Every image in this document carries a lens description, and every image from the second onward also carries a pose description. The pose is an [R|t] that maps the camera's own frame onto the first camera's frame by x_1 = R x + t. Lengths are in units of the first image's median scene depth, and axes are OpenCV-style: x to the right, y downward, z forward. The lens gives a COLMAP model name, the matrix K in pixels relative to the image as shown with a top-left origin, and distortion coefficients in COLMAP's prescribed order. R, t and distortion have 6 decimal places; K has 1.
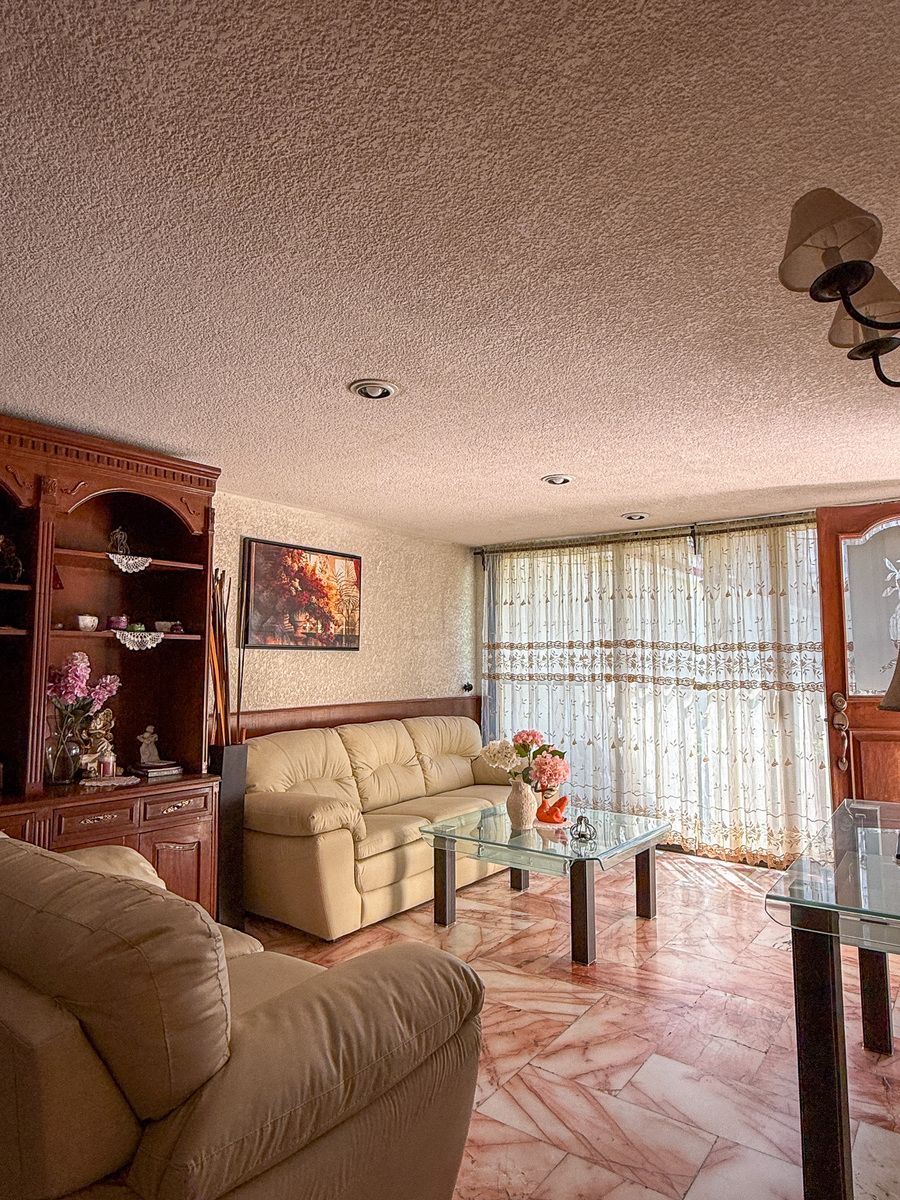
lens RADIAL K [[716.8, 0, 450.1], [0, 716.8, 601.8], [0, 0, 1]] dist [-0.000415, 0.000331]
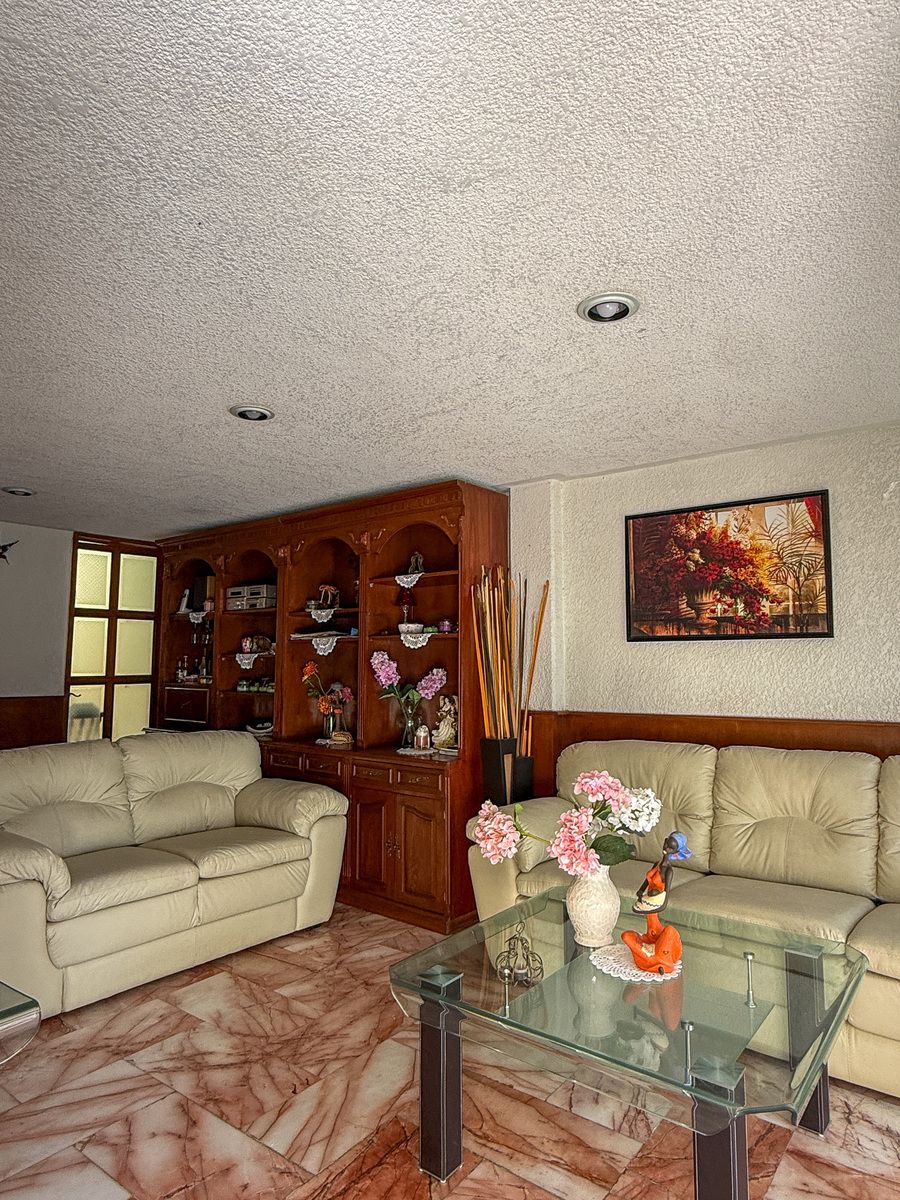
lens RADIAL K [[716.8, 0, 449.6], [0, 716.8, 598.0], [0, 0, 1]] dist [-0.000415, 0.000331]
pose [[-0.004863, -0.090916, -0.995847, 0.559368], [0.088269, 0.991932, -0.090989, 0.067697], [0.996085, -0.088345, 0.003201, 0.726567]]
